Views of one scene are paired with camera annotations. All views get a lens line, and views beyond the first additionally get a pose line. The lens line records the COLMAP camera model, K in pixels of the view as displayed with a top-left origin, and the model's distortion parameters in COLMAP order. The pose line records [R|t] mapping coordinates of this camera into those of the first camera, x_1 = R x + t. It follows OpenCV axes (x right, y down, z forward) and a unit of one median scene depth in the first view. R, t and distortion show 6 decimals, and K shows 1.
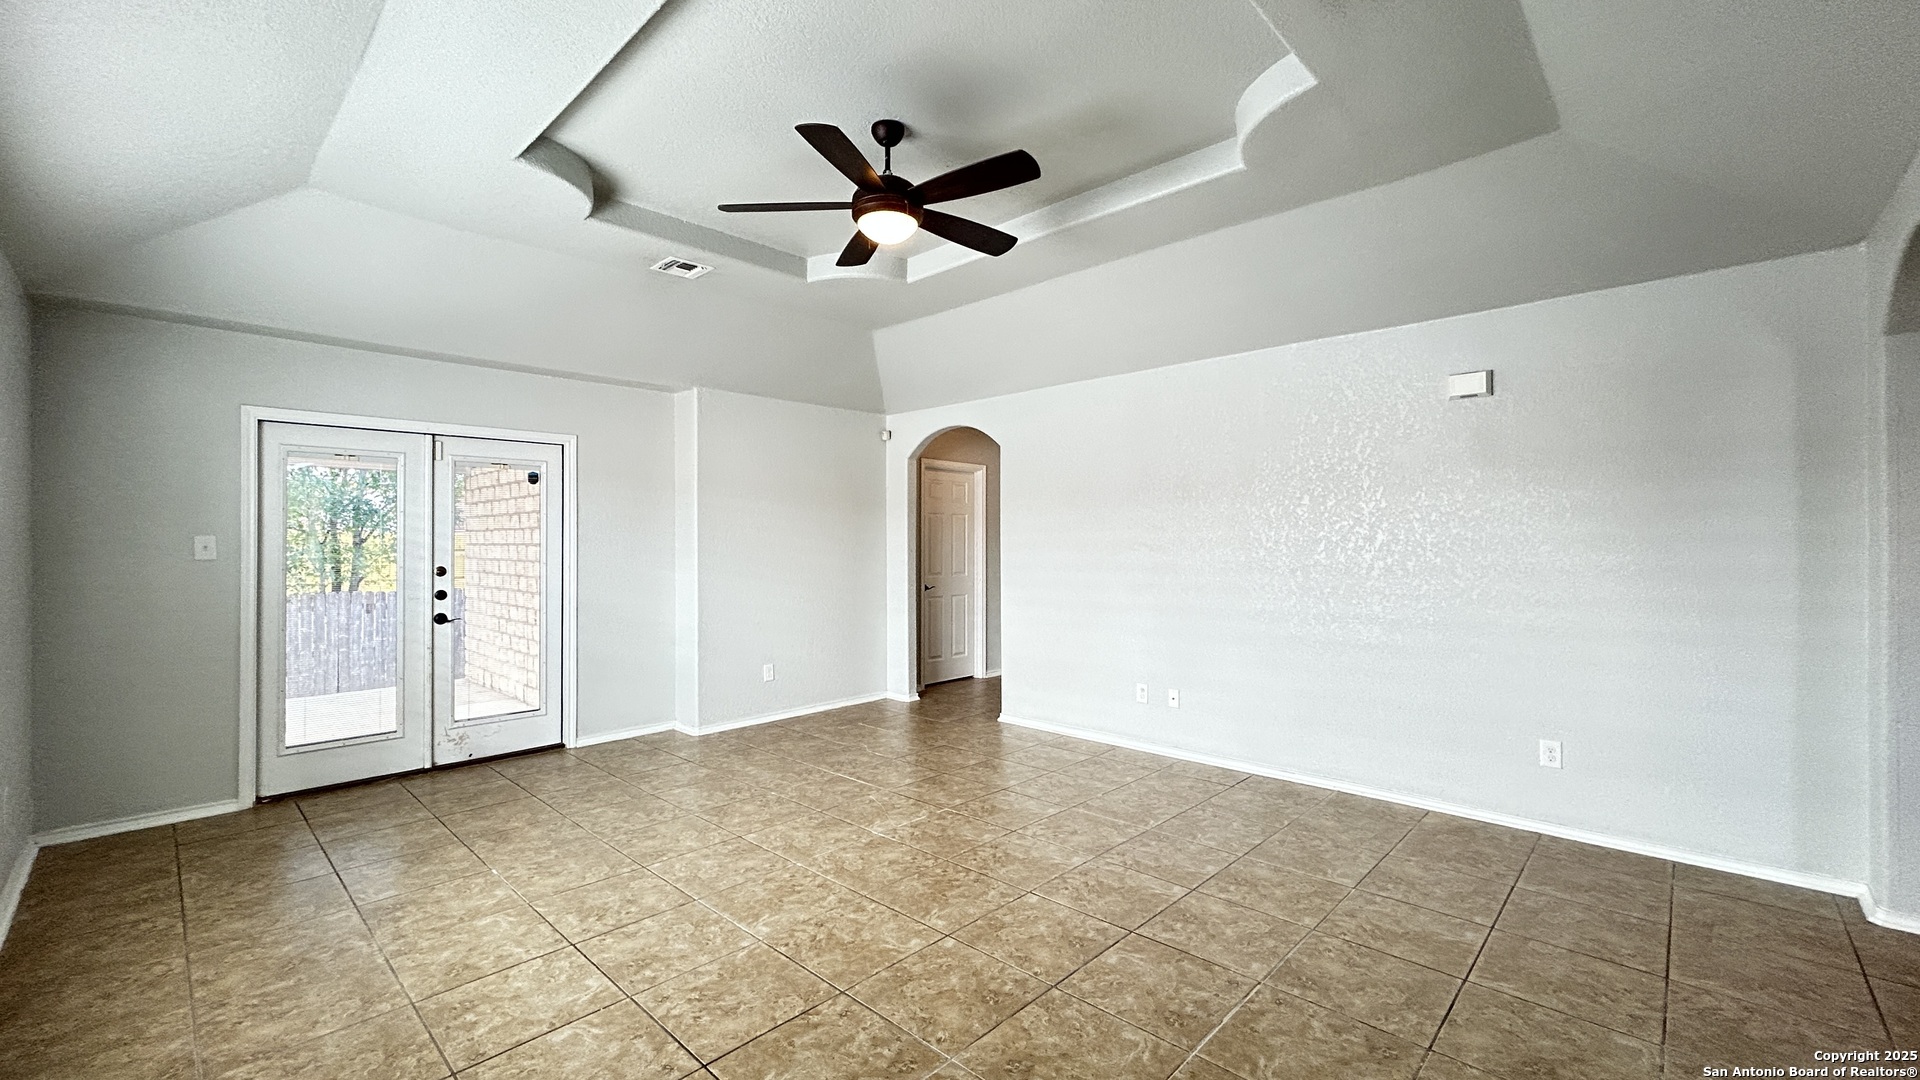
lens RADIAL K [[772.8, 0, 963.2], [0, 772.8, 535.9], [0, 0, 1]] dist [-0.002815, 0.005334]
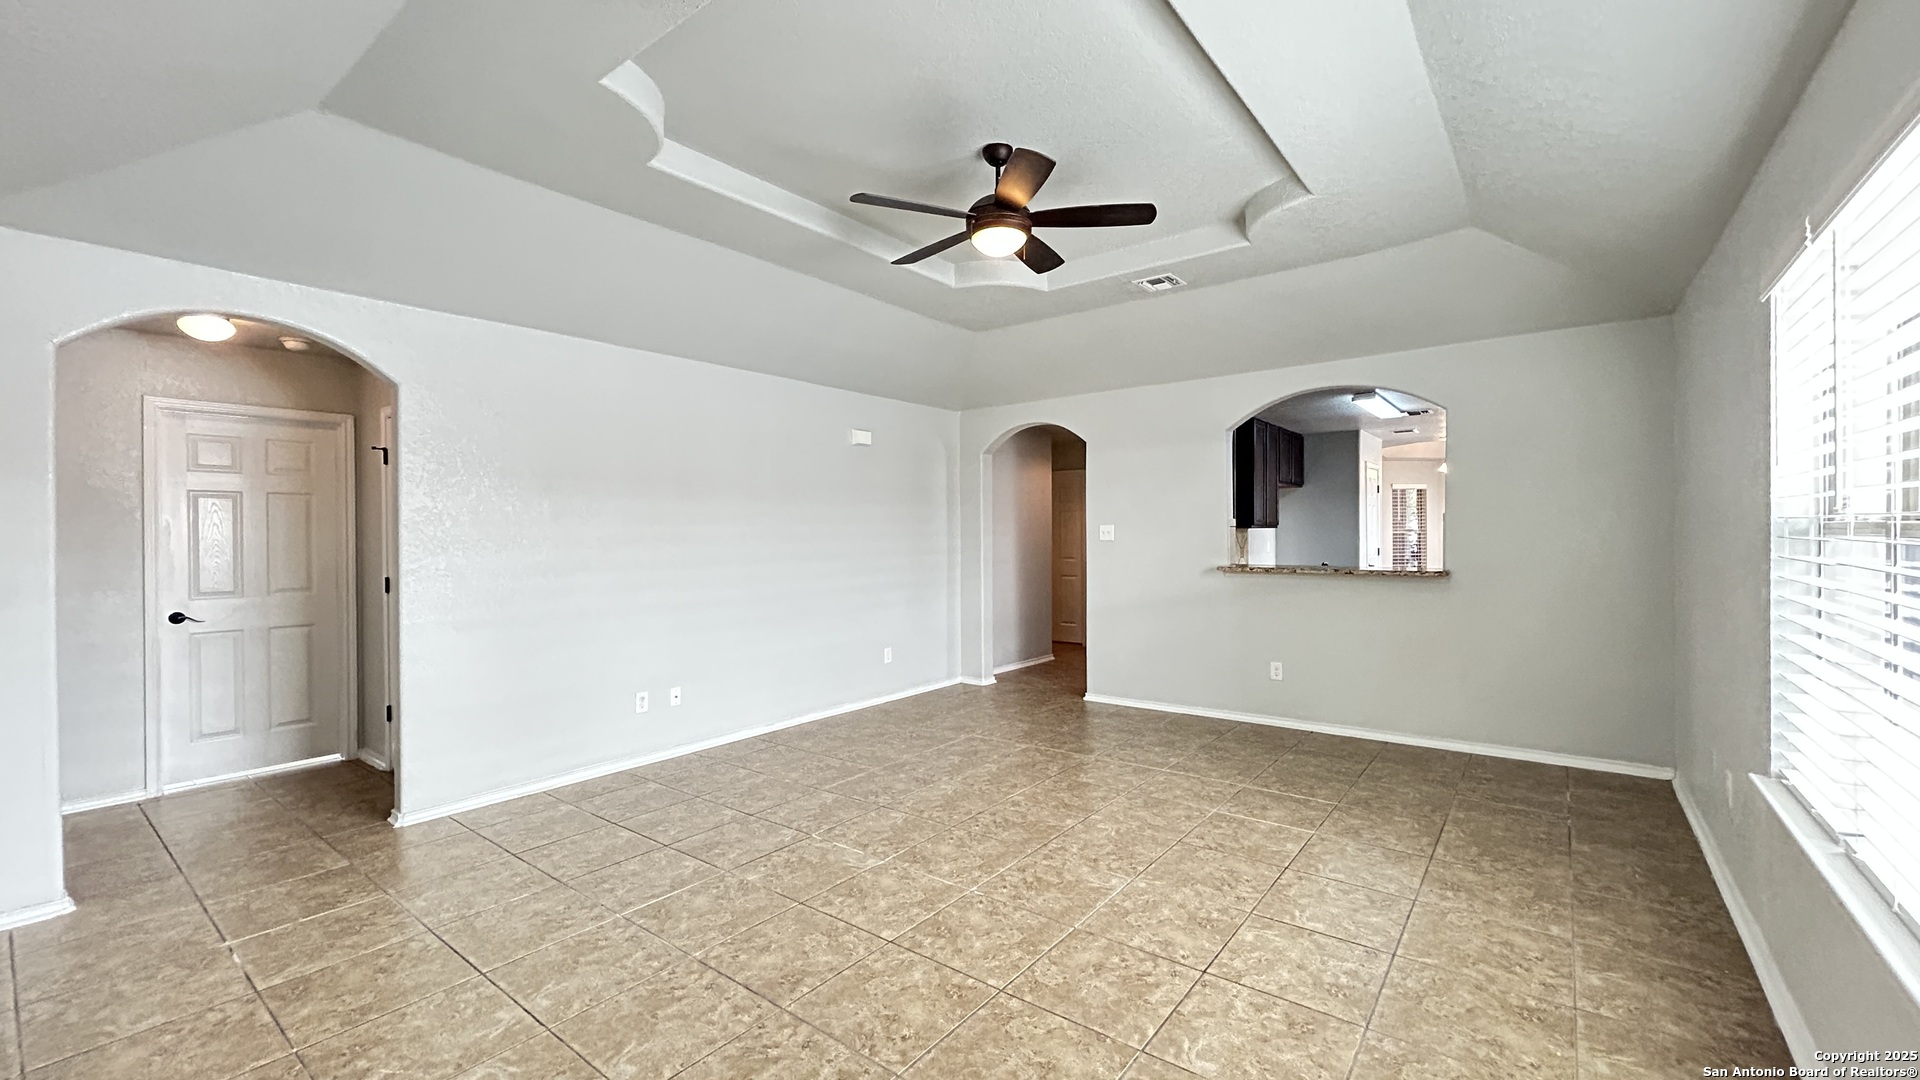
lens RADIAL K [[772.8, 0, 963.2], [0, 772.8, 535.9], [0, 0, 1]] dist [-0.002815, 0.005334]
pose [[-0.099341, 0.002548, 0.995050, -1.036646], [0.003922, 0.999990, -0.002169, 0.014101], [-0.995046, 0.003687, -0.099350, 1.028314]]
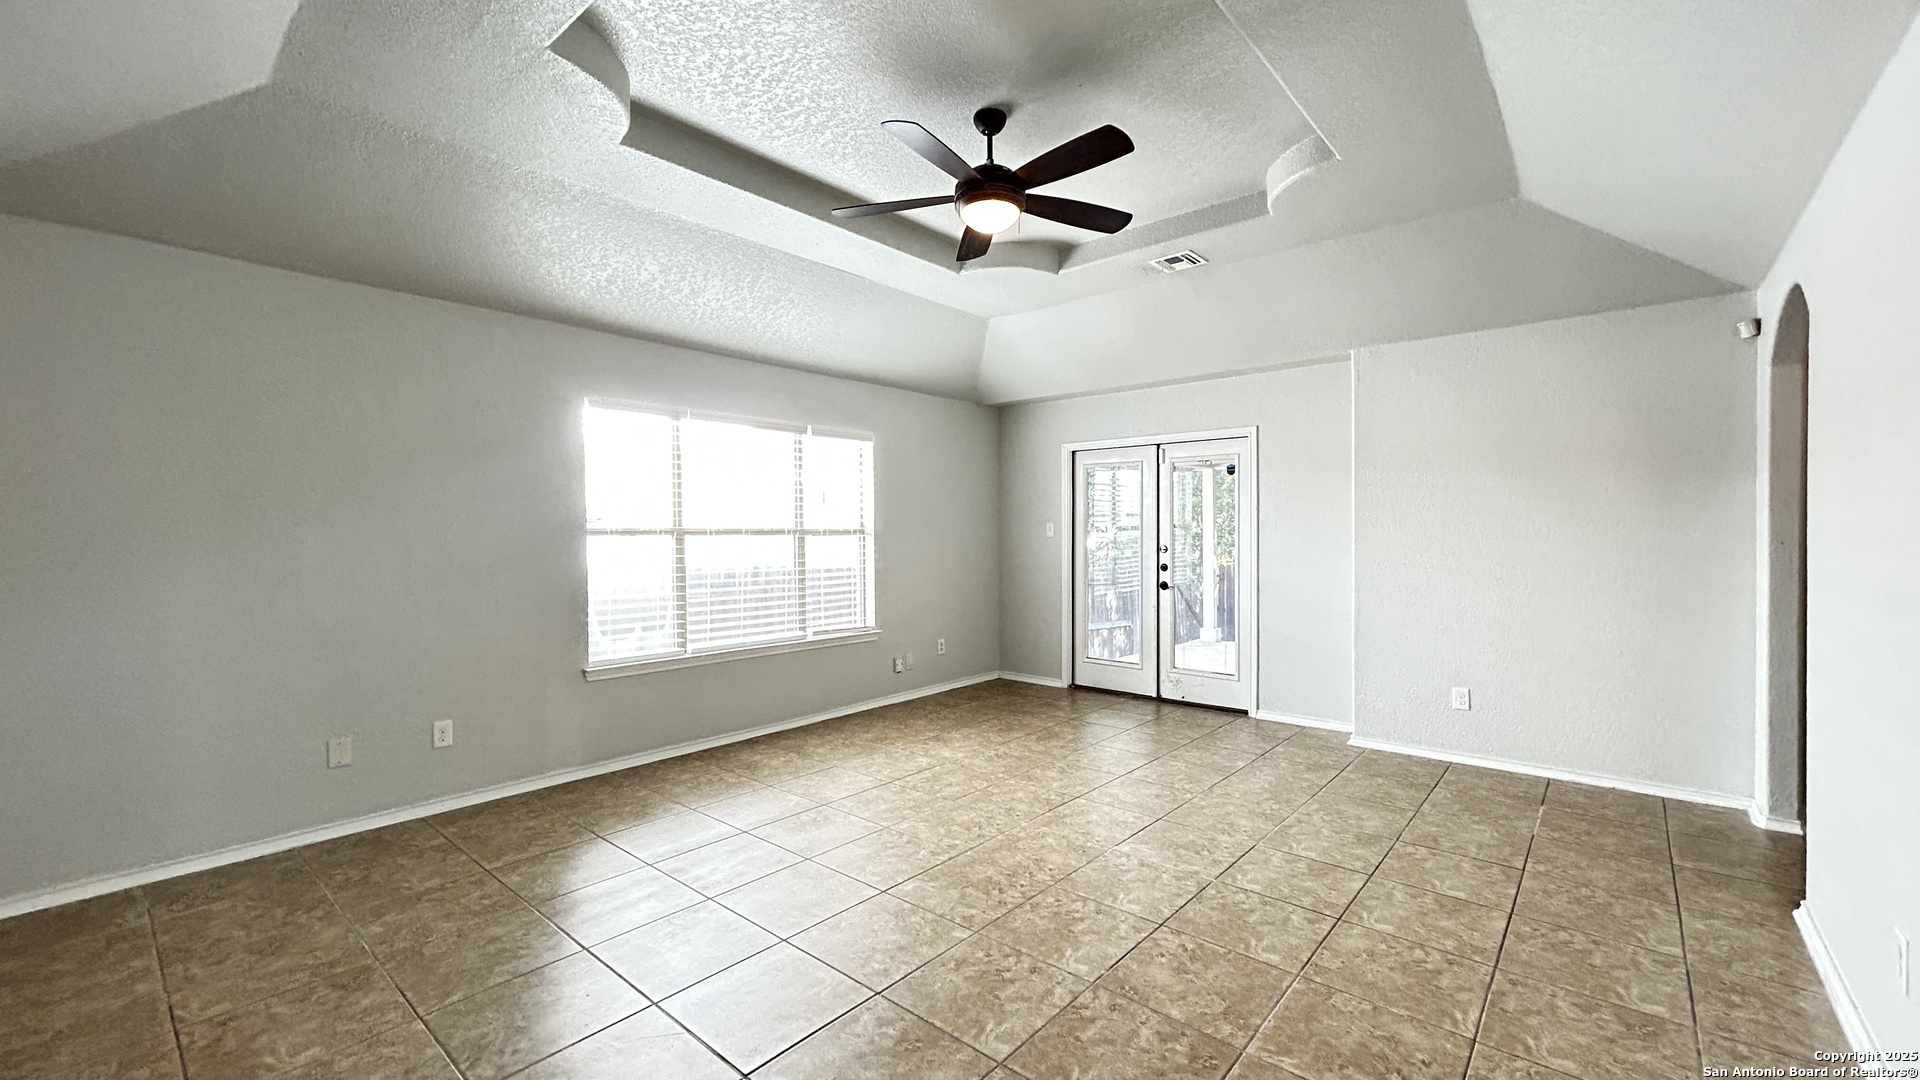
lens RADIAL K [[772.8, 0, 963.2], [0, 772.8, 535.9], [0, 0, 1]] dist [-0.002815, 0.005334]
pose [[0.049483, 0.014115, -0.998675, 0.809390], [0.010966, 0.999832, 0.014674, 0.001620], [0.998715, -0.011678, 0.049320, 0.808485]]
